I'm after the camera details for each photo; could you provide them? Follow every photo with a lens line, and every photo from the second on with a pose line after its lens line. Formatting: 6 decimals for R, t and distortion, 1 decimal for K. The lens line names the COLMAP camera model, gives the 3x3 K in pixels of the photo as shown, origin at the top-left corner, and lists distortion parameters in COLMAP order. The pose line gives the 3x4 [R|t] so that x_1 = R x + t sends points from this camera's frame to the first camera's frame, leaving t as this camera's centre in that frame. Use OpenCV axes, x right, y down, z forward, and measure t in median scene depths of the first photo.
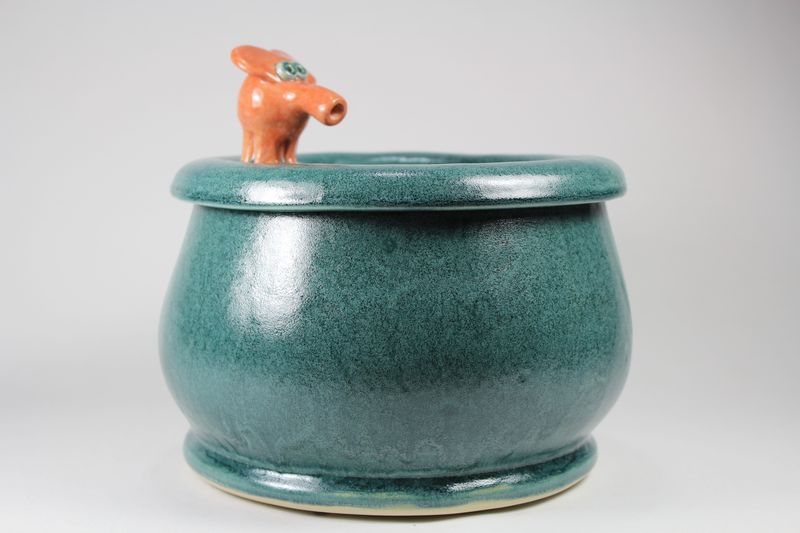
lens RADIAL K [[1231.7, 0, 400.4], [0, 1231.7, 268.7], [0, 0, 1]] dist [-0.080257, 0.000000]
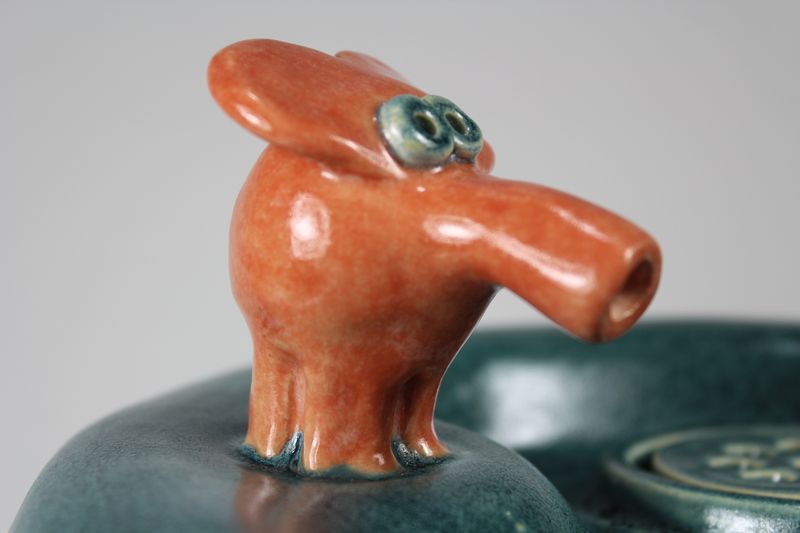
lens RADIAL K [[1489.4, 0, 397.9], [0, 1489.4, 268.9], [0, 0, 1]] dist [-0.043158, 0.000000]
pose [[0.997930, -0.023134, 0.059998, -0.128774], [0.023864, 0.999649, -0.011488, -0.139223], [-0.059711, 0.012896, 0.998132, 0.734265]]
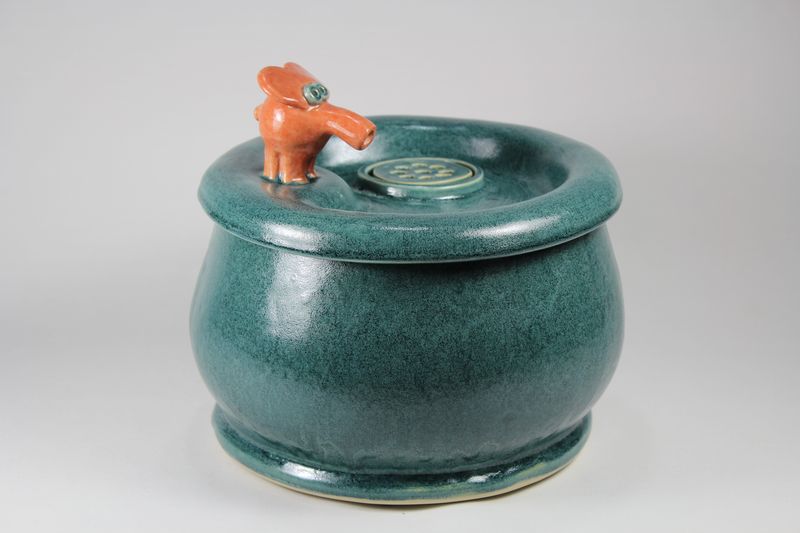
lens RADIAL K [[1764.3, 0, 395.2], [0, 1764.3, 271.0], [0, 0, 1]] dist [0.040099, 0.000000]
pose [[0.968522, -0.083151, 0.234630, -0.428607], [0.031144, 0.975631, 0.217195, -0.372665], [-0.246972, -0.203050, 0.947510, -0.523890]]
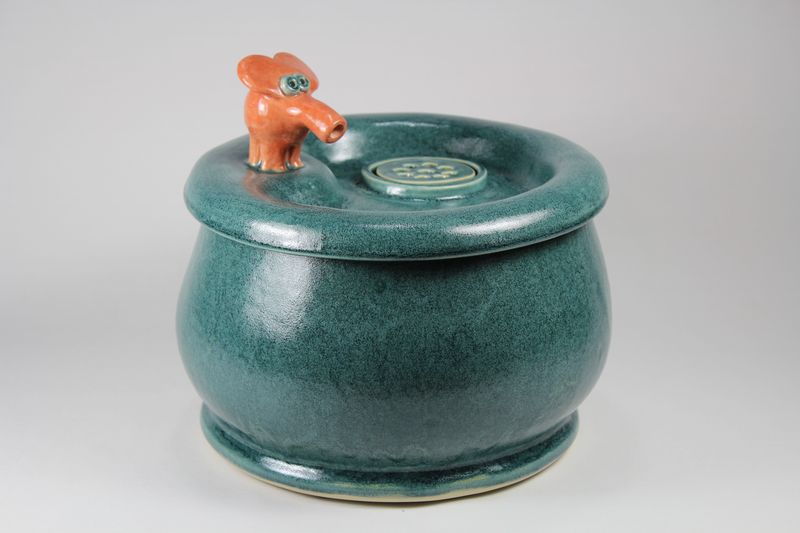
lens RADIAL K [[1764.3, 0, 403.8], [0, 1764.3, 263.4], [0, 0, 1]] dist [0.040099, 0.000000]
pose [[0.999382, 0.009145, -0.033936, 0.065199], [-0.001771, 0.977436, 0.211225, -0.366351], [0.035102, -0.211034, 0.976848, -0.575383]]
